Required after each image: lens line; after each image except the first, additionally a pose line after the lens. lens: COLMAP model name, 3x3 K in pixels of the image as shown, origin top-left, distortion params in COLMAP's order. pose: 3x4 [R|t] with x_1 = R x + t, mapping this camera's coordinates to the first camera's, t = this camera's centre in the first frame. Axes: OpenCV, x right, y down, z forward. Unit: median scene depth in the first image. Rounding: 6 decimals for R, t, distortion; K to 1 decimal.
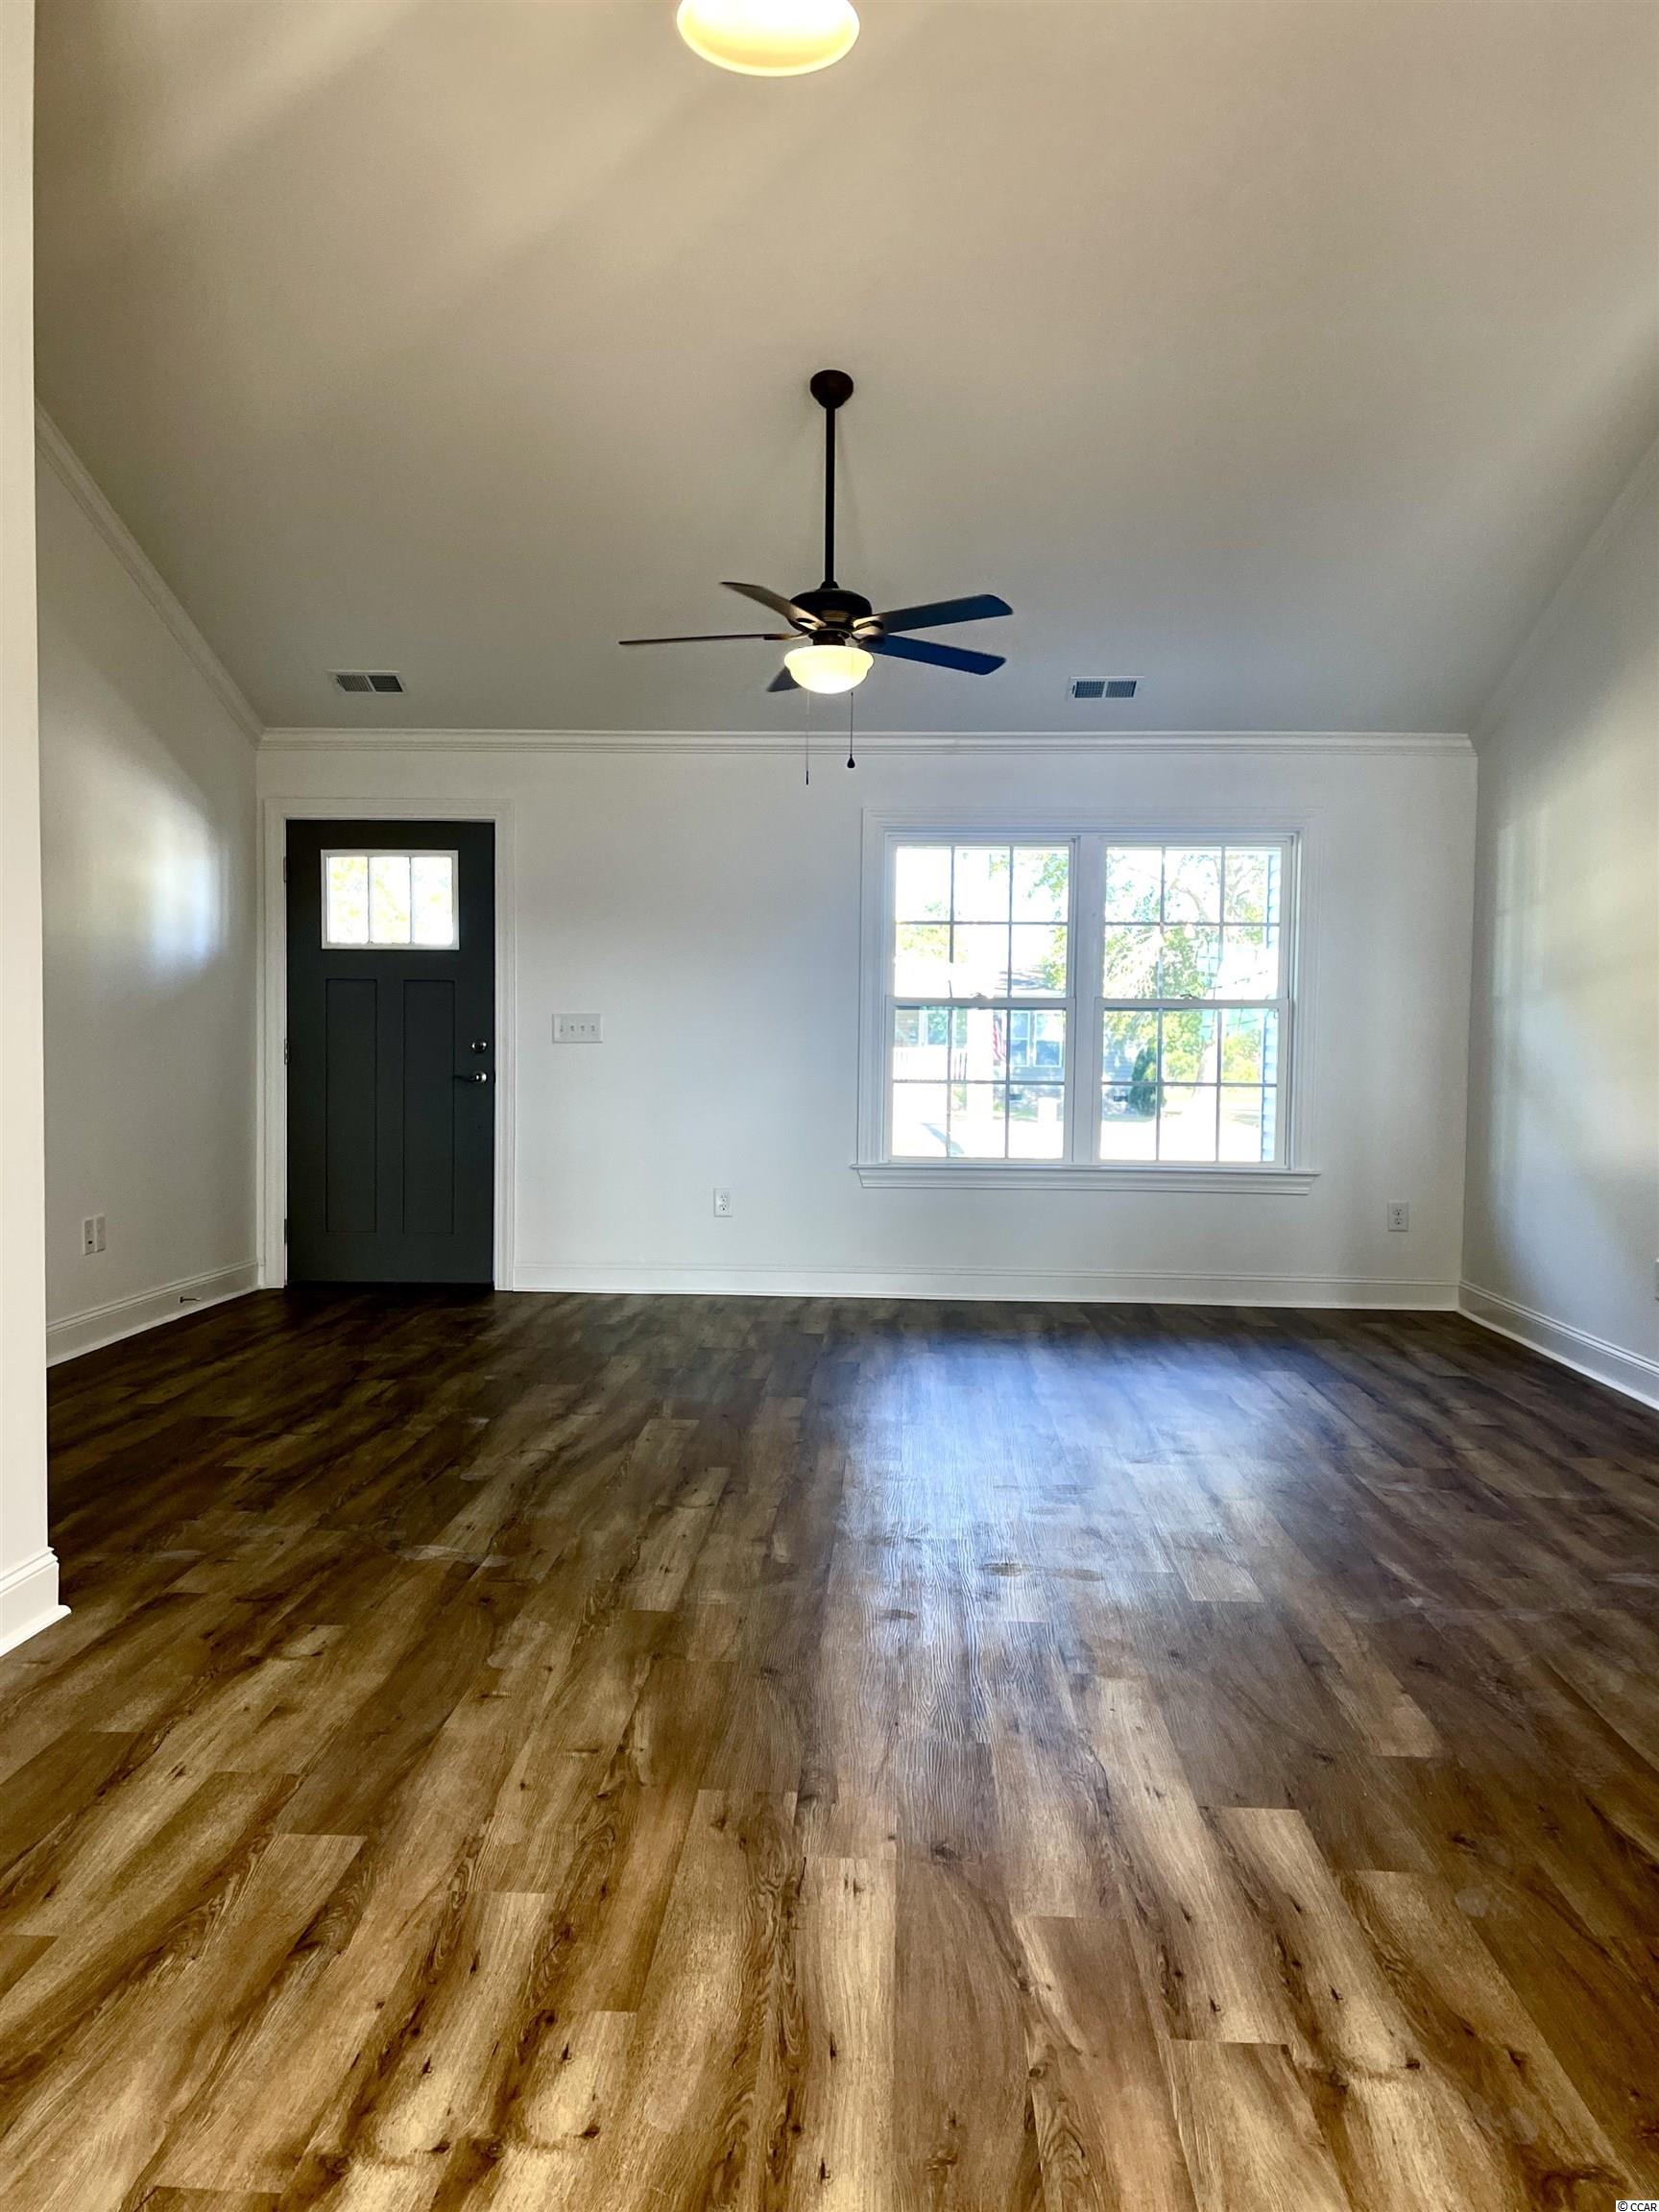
lens RADIAL K [[1849.8, 0, 829.5], [0, 1849.8, 1106.0], [0, 0, 1]] dist [0.065918, -0.003715]
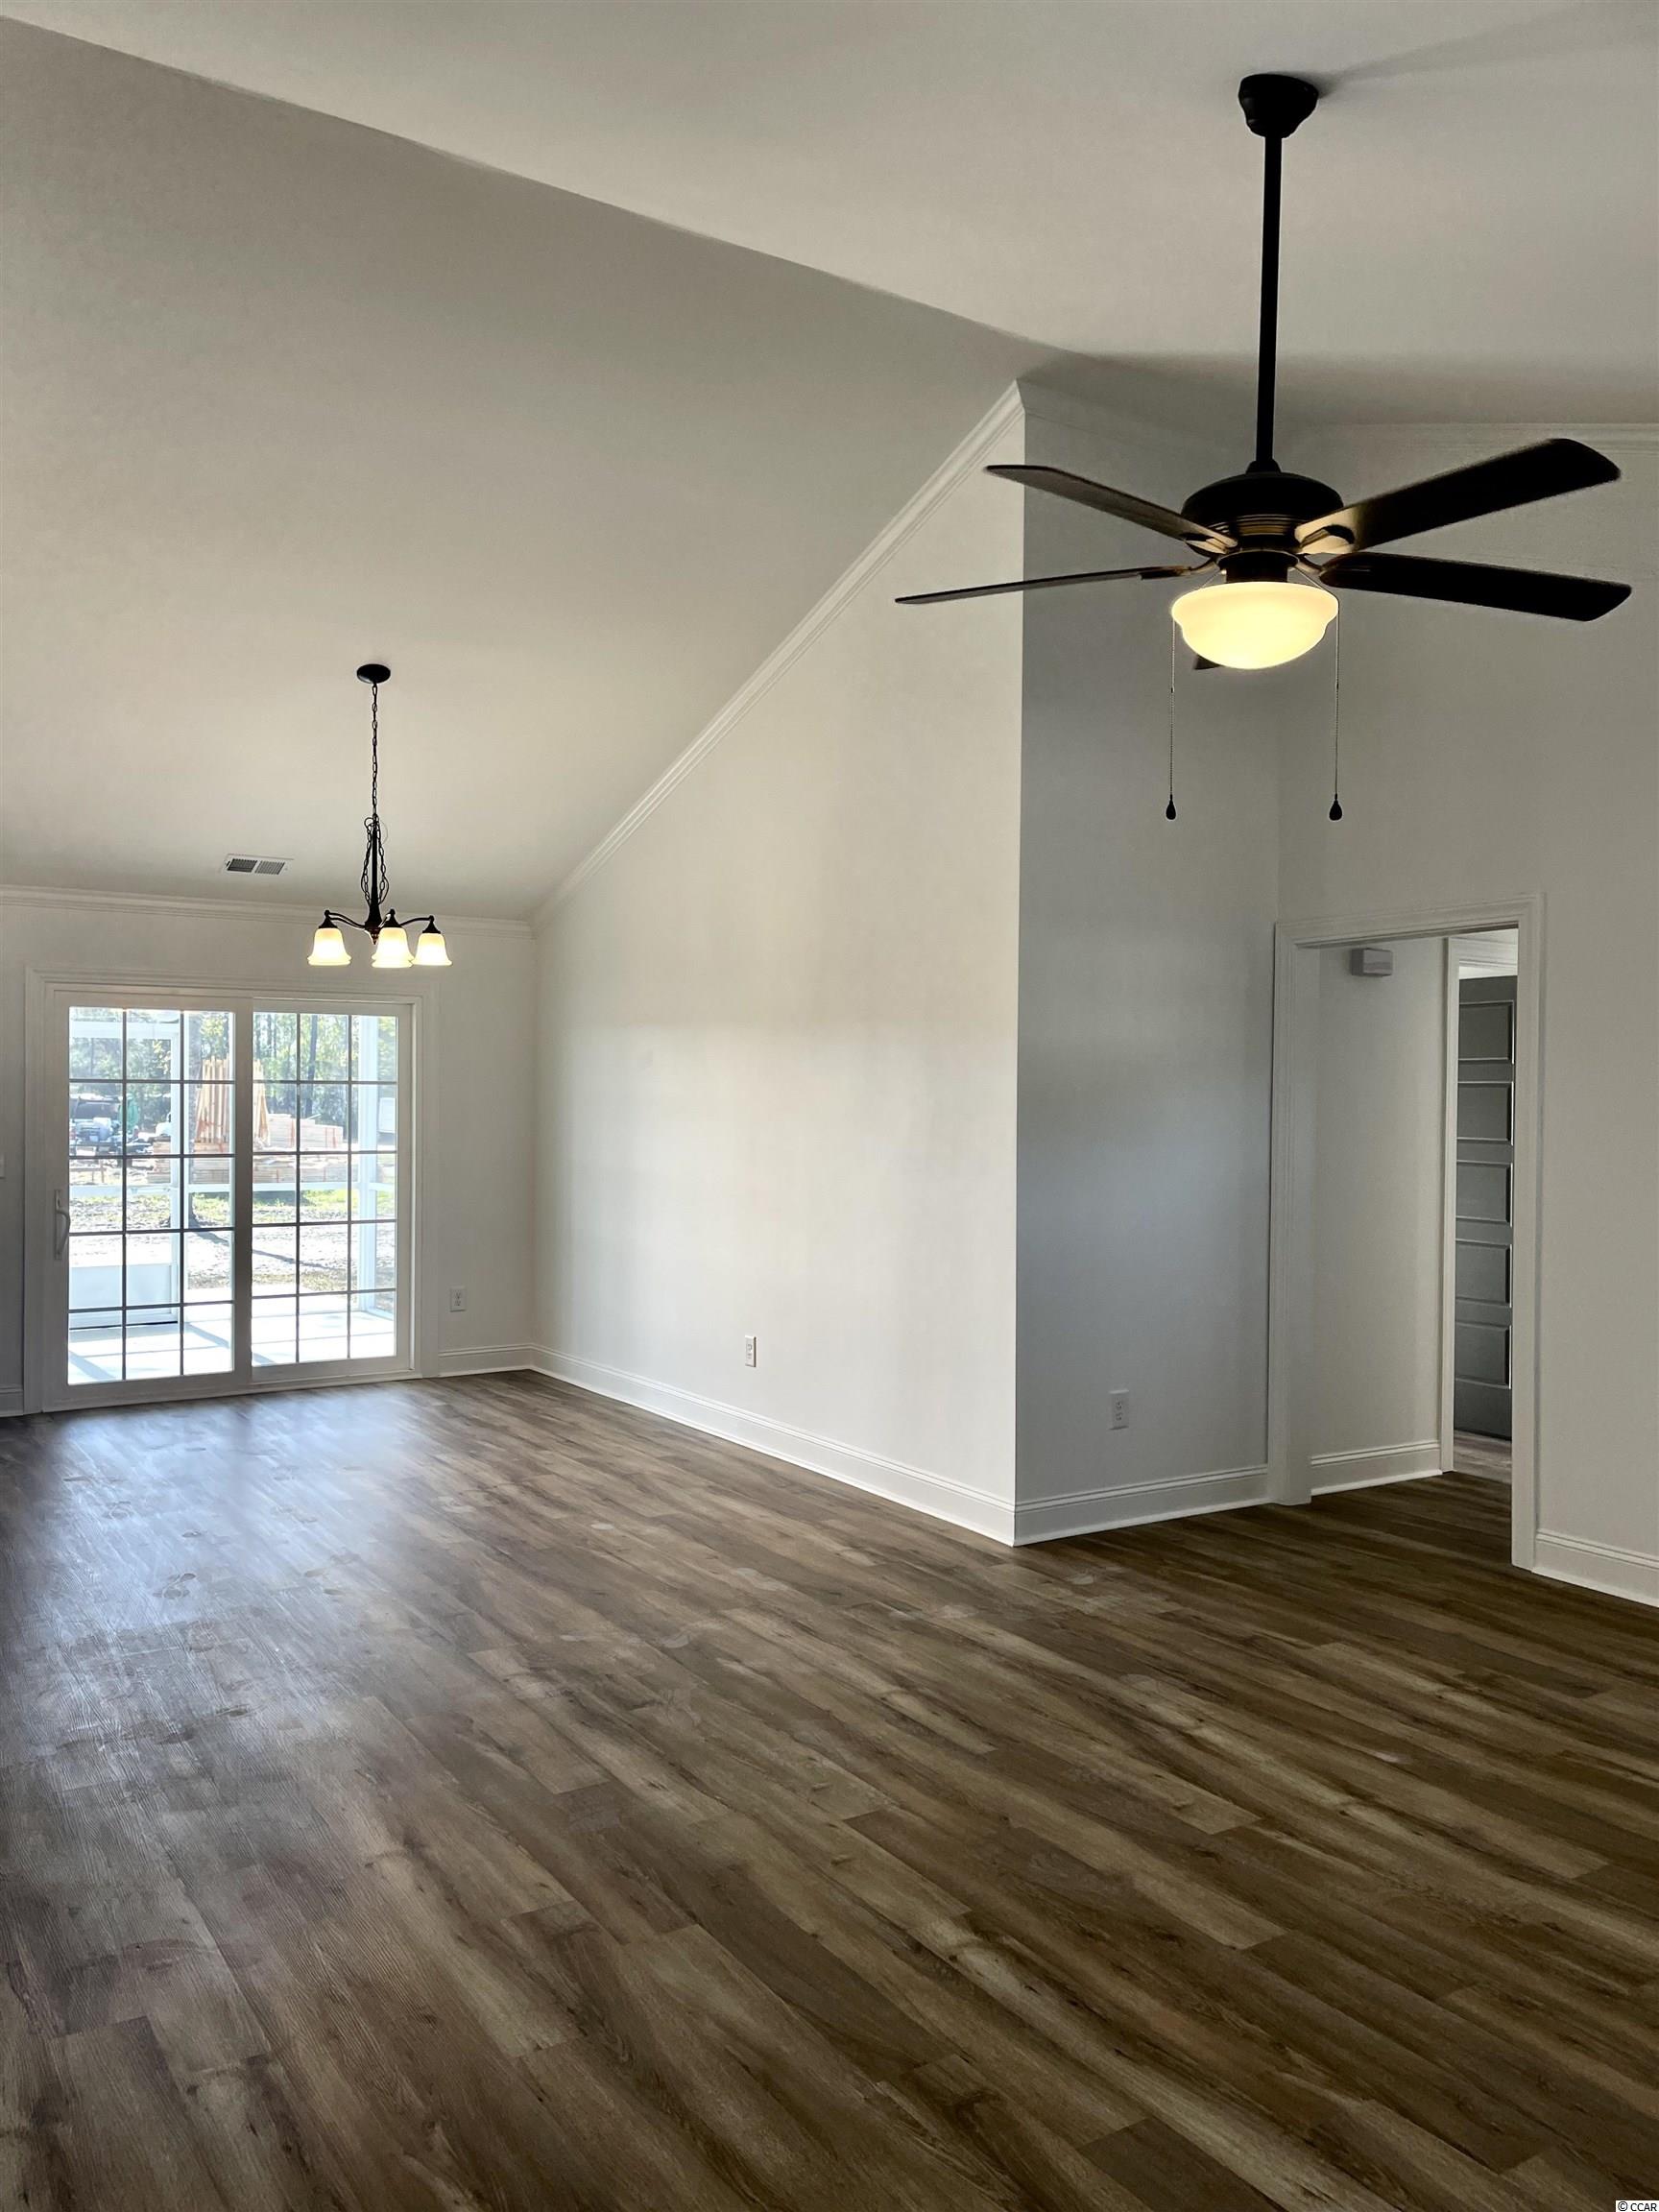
lens RADIAL K [[1664.7, 0, 829.5], [0, 1664.7, 1106.0], [0, 0, 1]] dist [0.081953, -0.128416]
pose [[-0.822106, -0.018031, -0.569049, 0.511998], [-0.038964, 0.998937, 0.024638, -0.136241], [0.568000, 0.042428, -0.821934, 1.810210]]
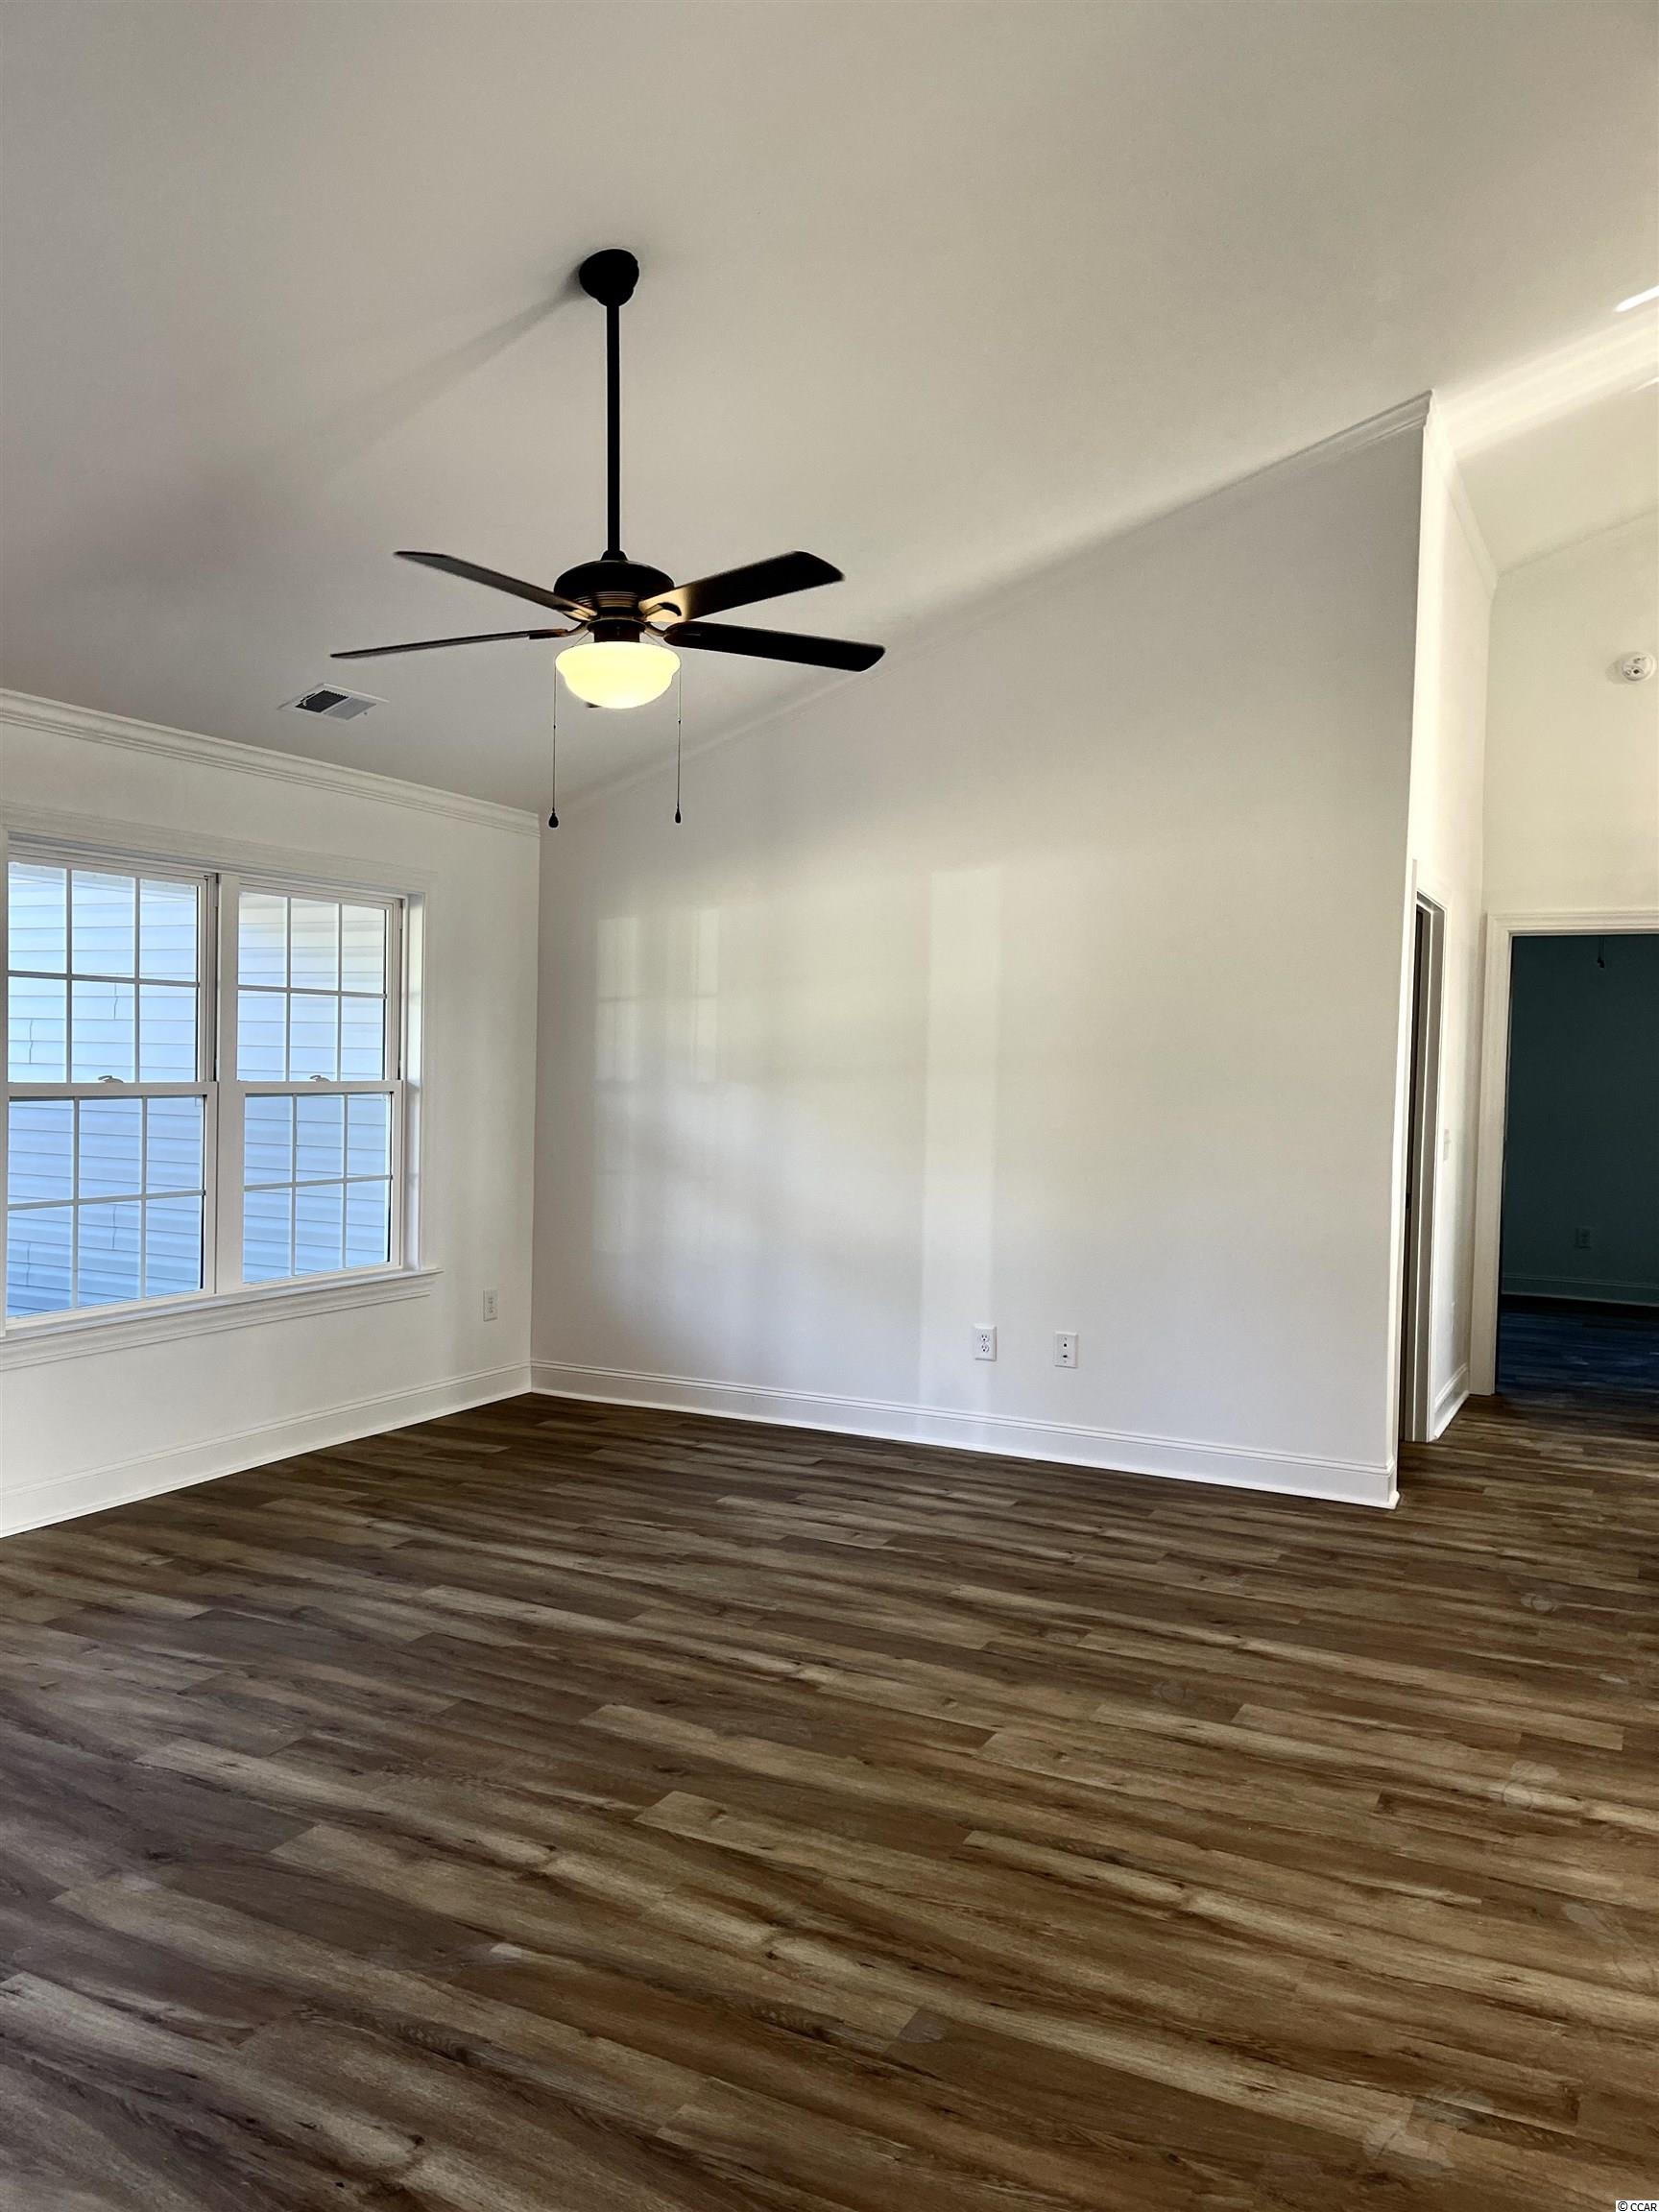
lens RADIAL K [[1664.7, 0, 829.5], [0, 1664.7, 1106.0], [0, 0, 1]] dist [0.081953, -0.128416]
pose [[0.422155, -0.031275, 0.905984, -0.747610], [0.019068, 0.999490, 0.025618, -0.116036], [-0.906323, 0.006461, 0.422536, 0.886466]]
